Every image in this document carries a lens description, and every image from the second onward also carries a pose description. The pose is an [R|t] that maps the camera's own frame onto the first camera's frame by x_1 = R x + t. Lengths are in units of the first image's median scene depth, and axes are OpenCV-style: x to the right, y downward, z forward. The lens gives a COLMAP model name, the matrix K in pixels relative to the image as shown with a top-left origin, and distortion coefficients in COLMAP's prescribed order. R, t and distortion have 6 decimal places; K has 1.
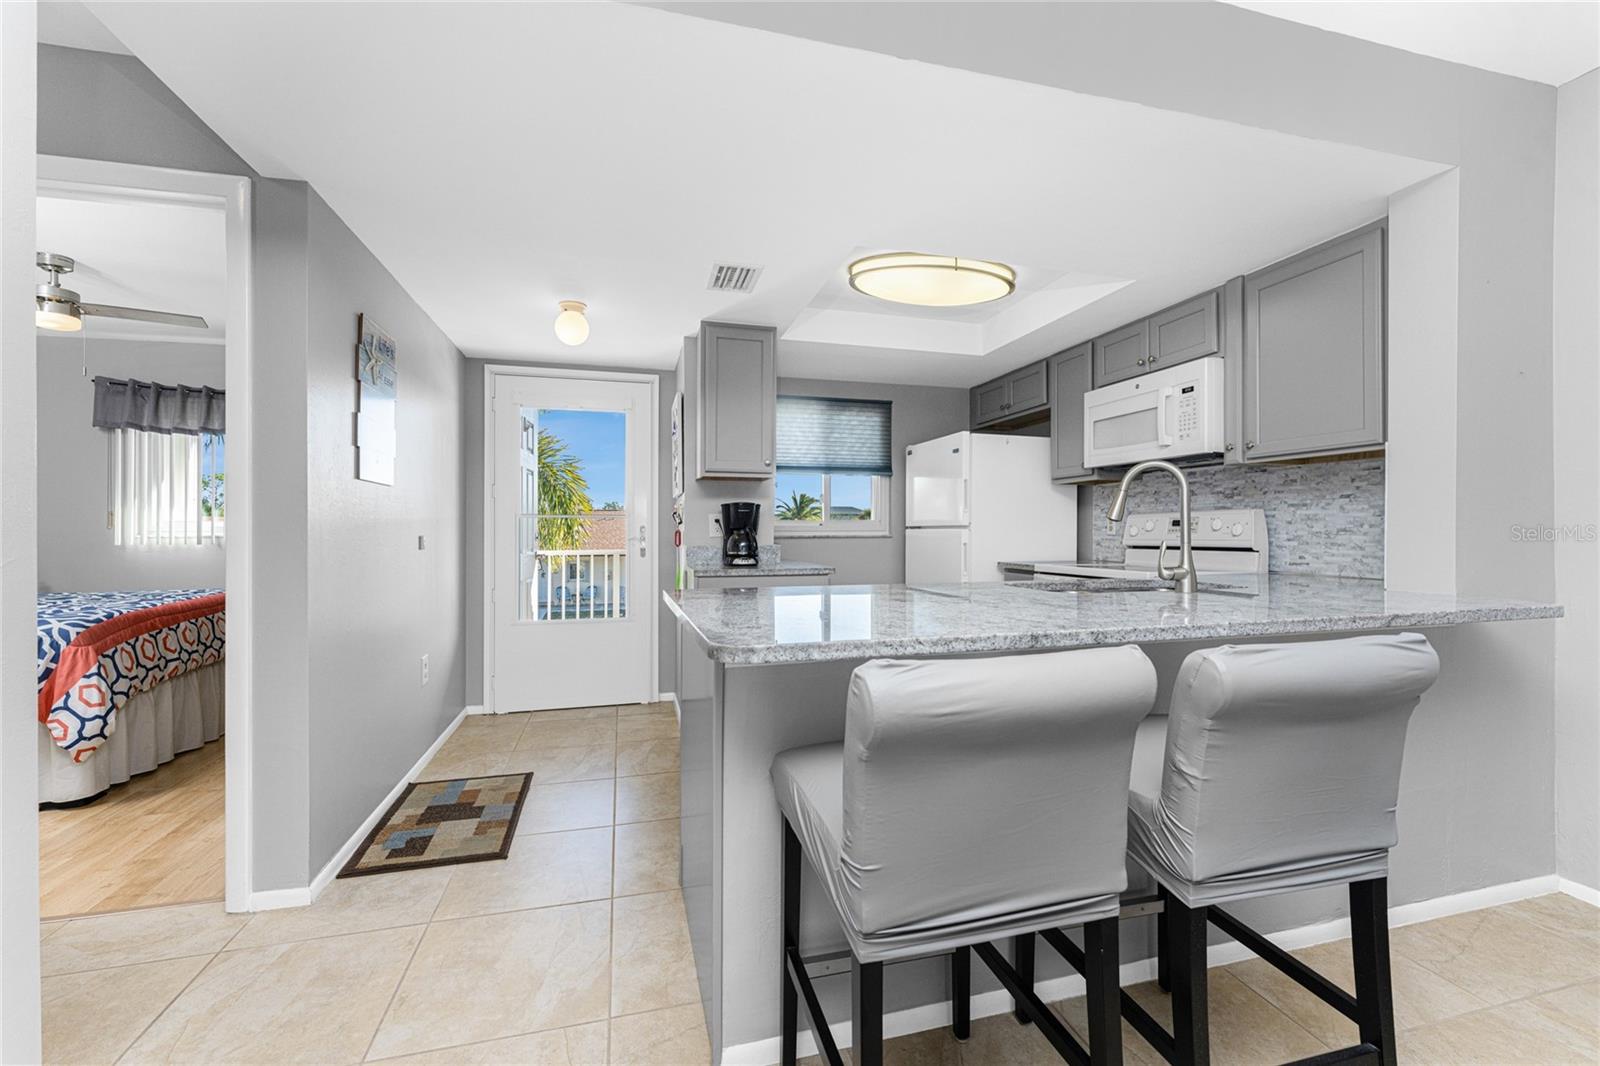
lens RADIAL K [[654.2, 0, 815.5], [0, 654.2, 524.8], [0, 0, 1]] dist [0.000791, -0.000491]
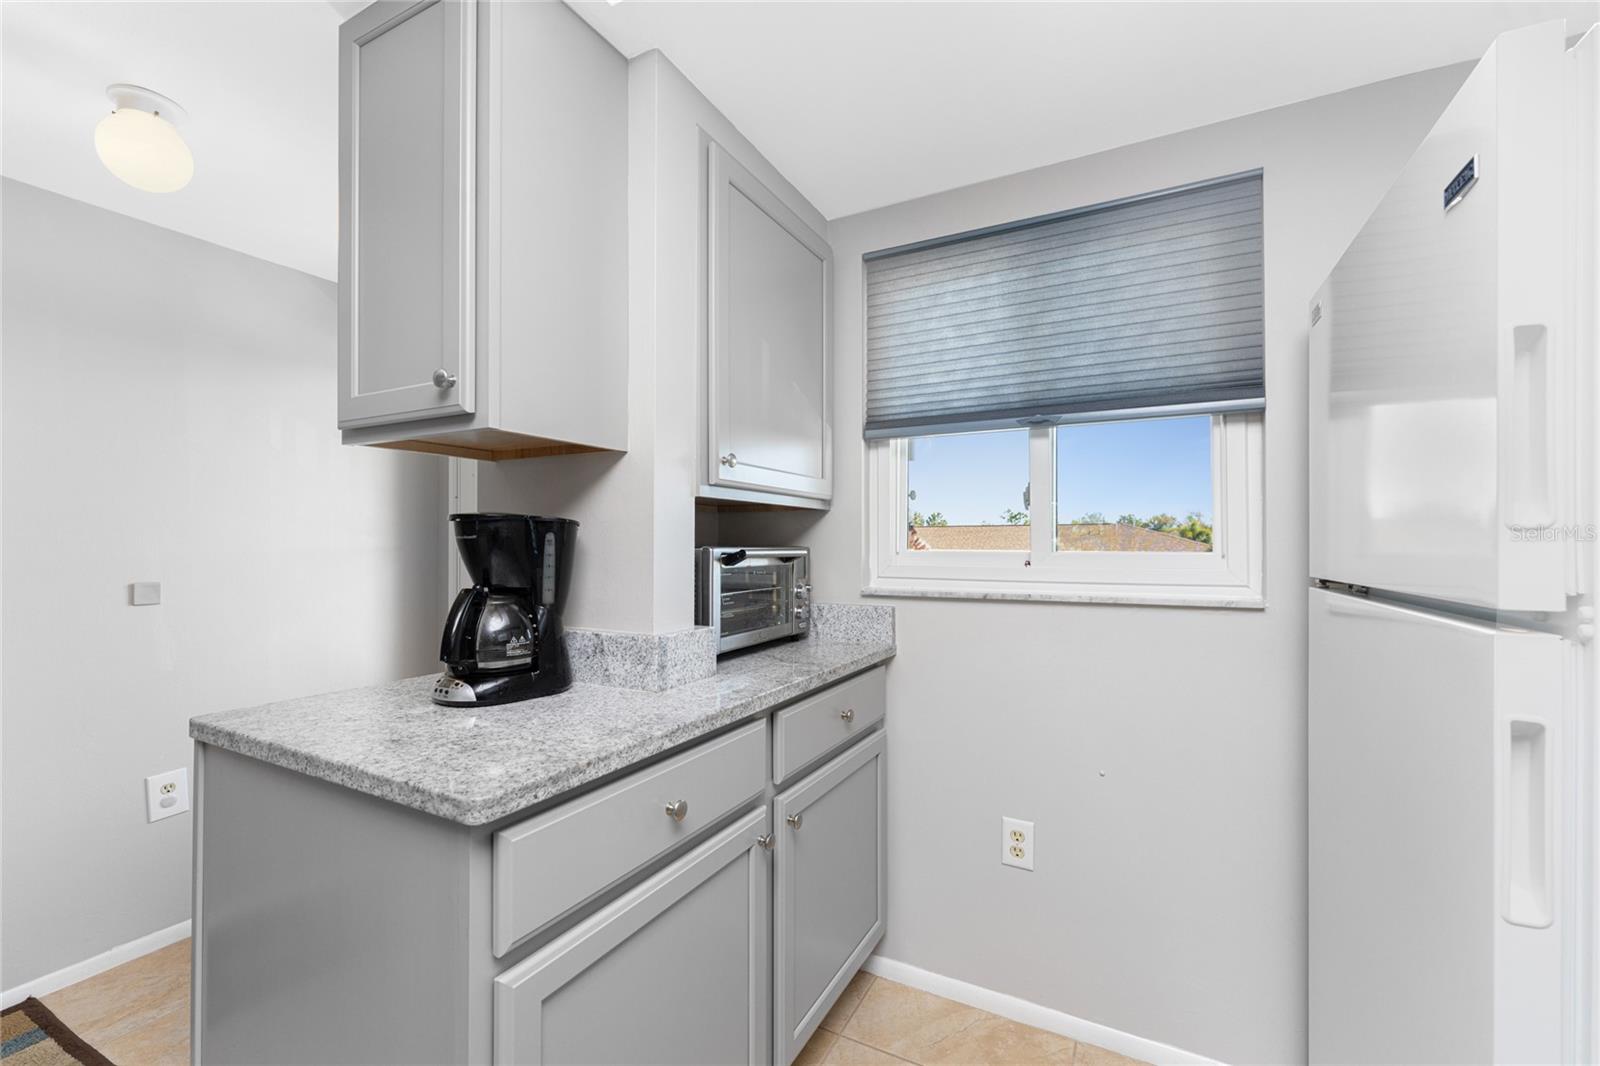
lens RADIAL K [[654.2, 0, 802.4], [0, 654.2, 529.3], [0, 0, 1]] dist [0.000791, -0.000491]
pose [[0.720342, -0.005109, -0.693600, 0.245223], [-0.005091, 0.999907, -0.012652, -0.019503], [0.693600, 0.012645, 0.720249, 0.879983]]
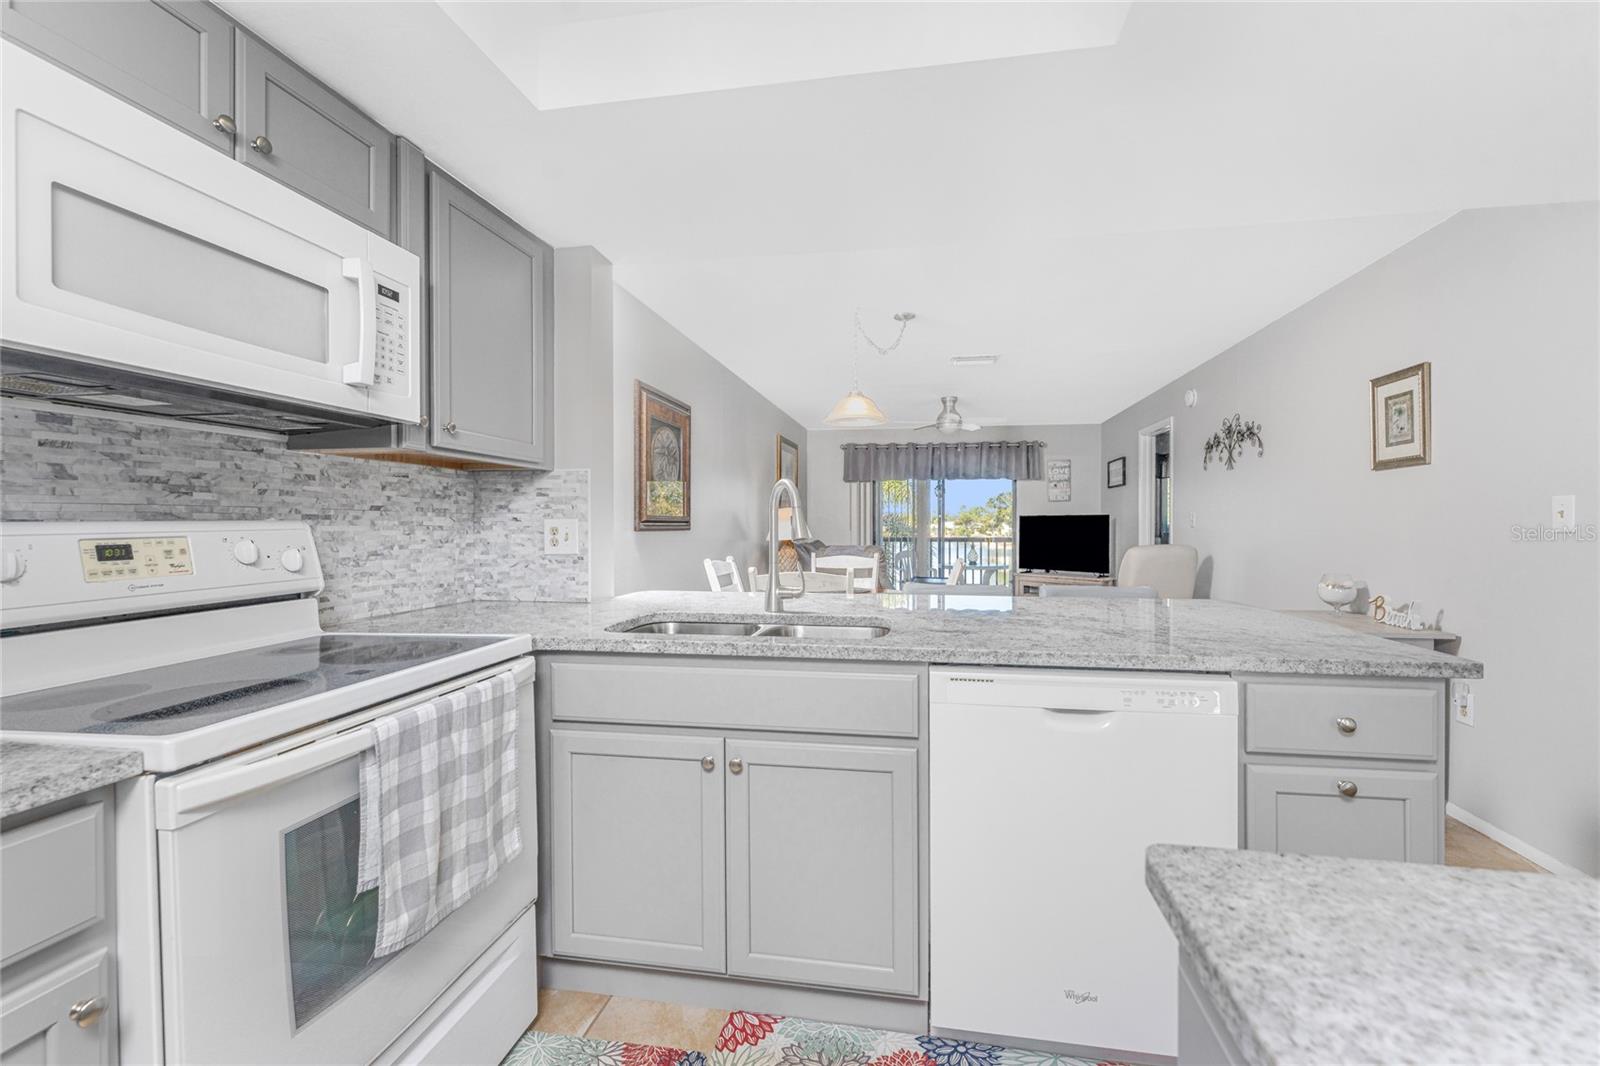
lens RADIAL K [[654.2, 0, 807.7], [0, 654.2, 526.9], [0, 0, 1]] dist [0.000791, -0.000491]
pose [[-0.896033, 0.004254, 0.443968, 0.031188], [0.003654, 0.999991, -0.002208, -0.014801], [-0.443973, -0.000356, -0.896040, 1.140460]]
